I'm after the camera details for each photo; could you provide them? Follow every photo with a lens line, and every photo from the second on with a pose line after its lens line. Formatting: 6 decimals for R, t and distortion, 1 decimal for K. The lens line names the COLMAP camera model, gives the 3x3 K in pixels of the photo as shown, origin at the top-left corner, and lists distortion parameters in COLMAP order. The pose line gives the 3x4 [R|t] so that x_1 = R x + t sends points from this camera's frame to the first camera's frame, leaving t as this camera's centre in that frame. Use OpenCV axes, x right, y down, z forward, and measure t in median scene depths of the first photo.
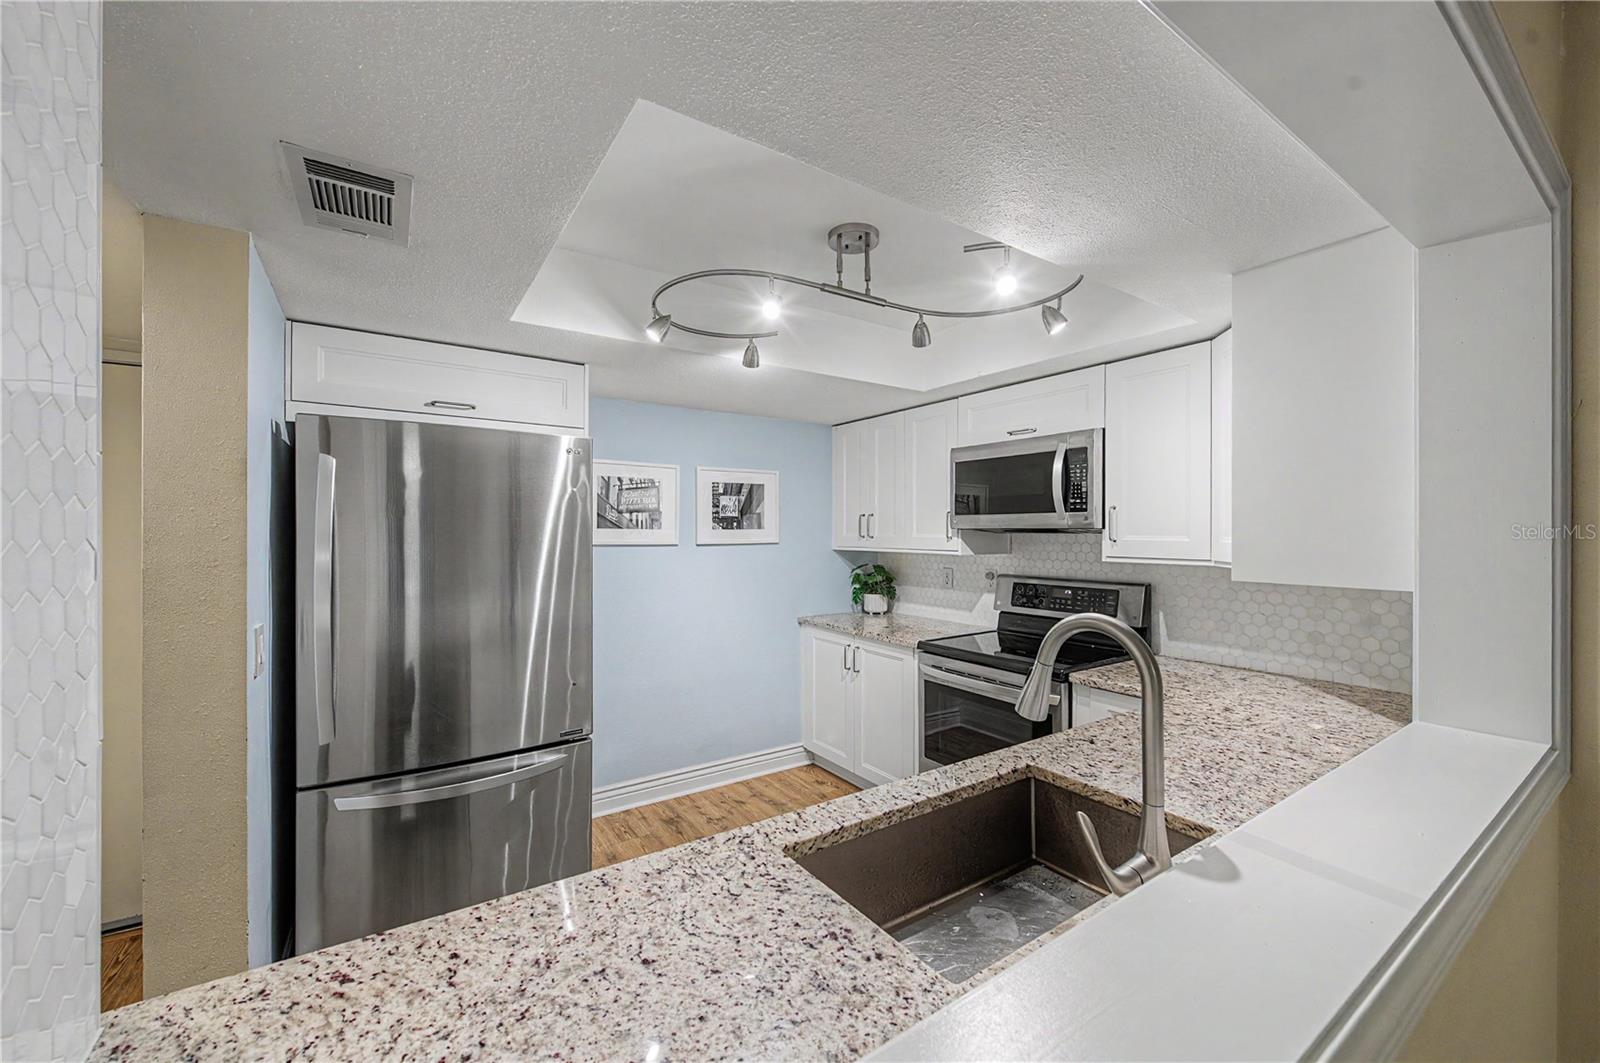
lens RADIAL K [[624.6, 0, 799.5], [0, 624.6, 533.5], [0, 0, 1]] dist [0.002451, -0.000315]
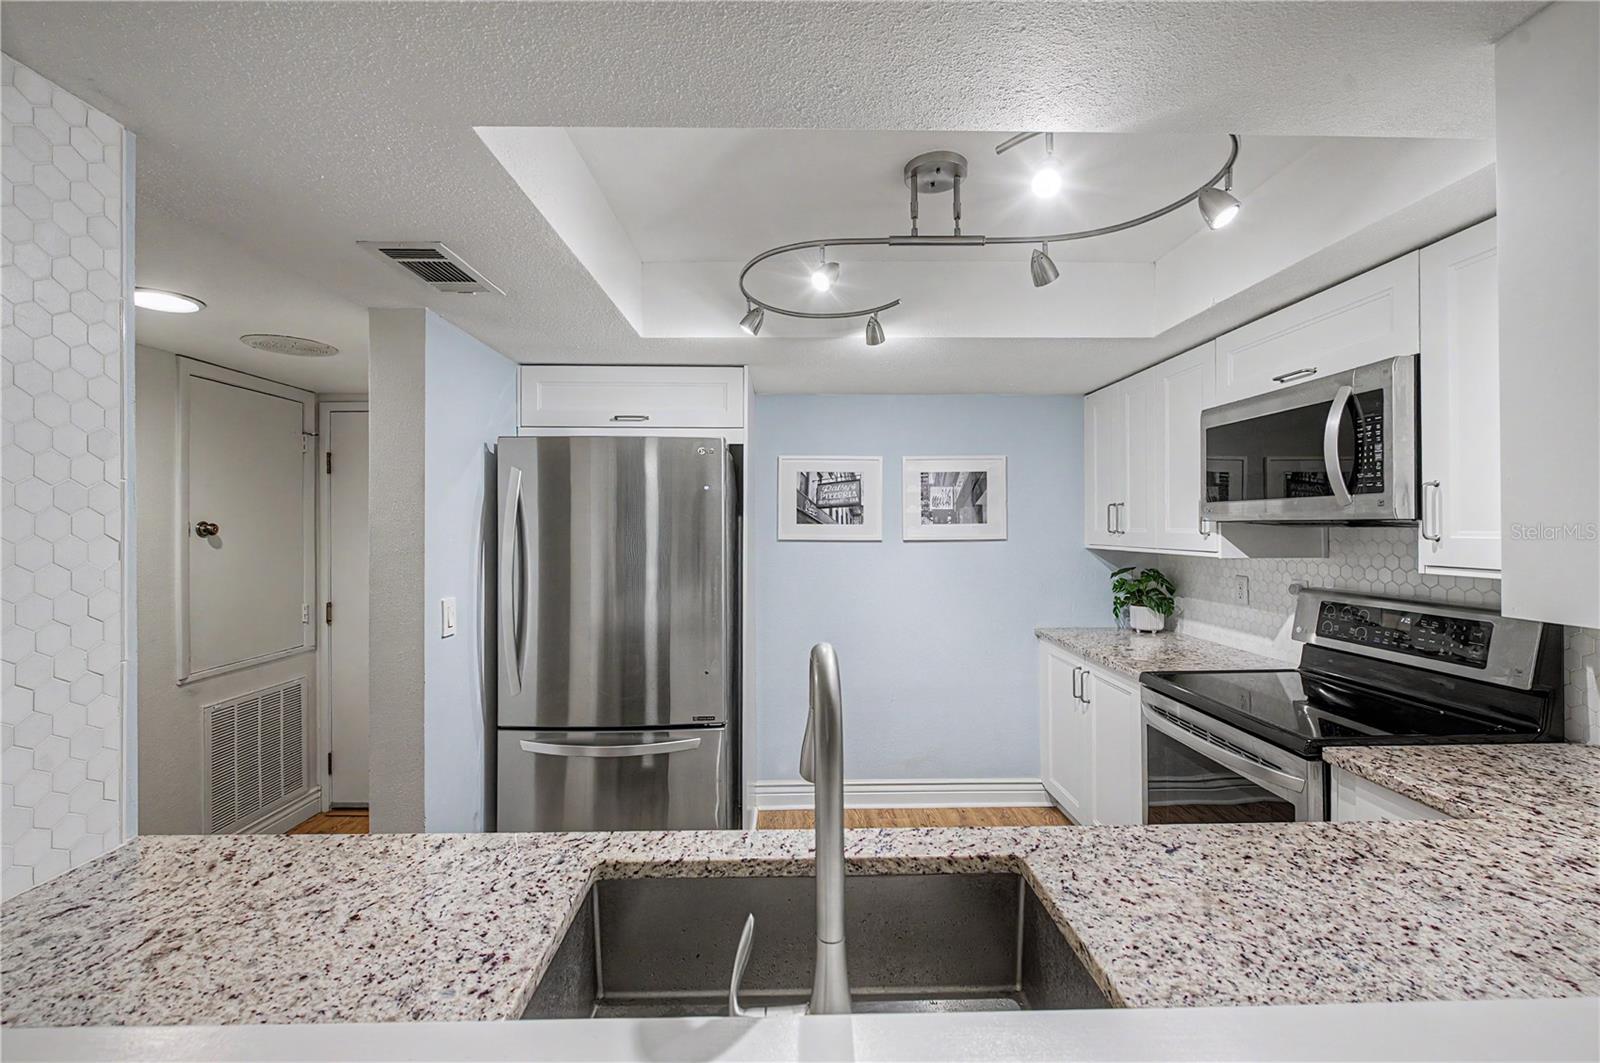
lens RADIAL K [[656.9, 0, 802.1], [0, 656.9, 526.7], [0, 0, 1]] dist [0.000076, -0.001127]
pose [[0.841786, -0.003723, -0.539799, 0.314226], [0.002686, 0.999993, -0.002708, -0.000773], [0.539805, 0.000830, 0.841790, 0.133793]]
